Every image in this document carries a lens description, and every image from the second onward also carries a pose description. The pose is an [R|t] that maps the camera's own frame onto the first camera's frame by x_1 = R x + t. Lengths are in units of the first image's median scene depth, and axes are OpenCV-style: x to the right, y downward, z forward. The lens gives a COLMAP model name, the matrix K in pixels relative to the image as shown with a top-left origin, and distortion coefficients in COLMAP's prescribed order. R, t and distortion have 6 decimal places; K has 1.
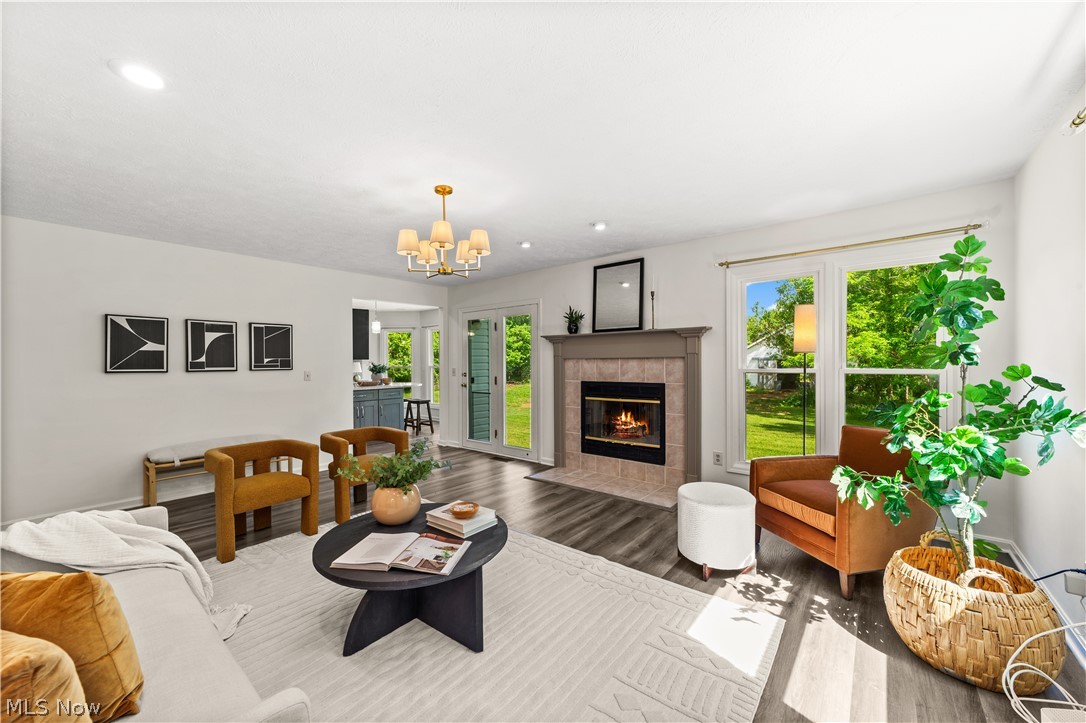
lens RADIAL K [[422.8, 0, 536.8], [0, 422.8, 363.2], [0, 0, 1]] dist [-0.014472, 0.006636]
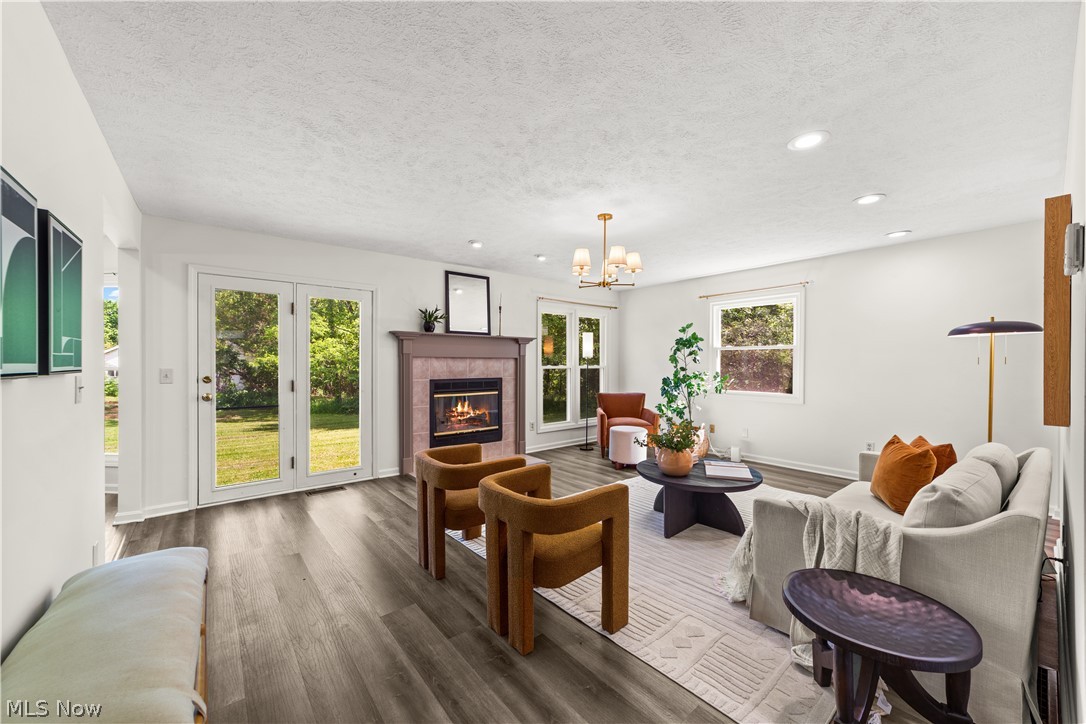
lens RADIAL K [[422.8, 0, 536.4], [0, 422.8, 365.1], [0, 0, 1]] dist [-0.014472, 0.006636]
pose [[0.181190, -0.003447, 0.983442, -0.898799], [-0.004572, 0.999980, 0.004348, 0.002486], [-0.983438, -0.005284, 0.181170, 0.607076]]
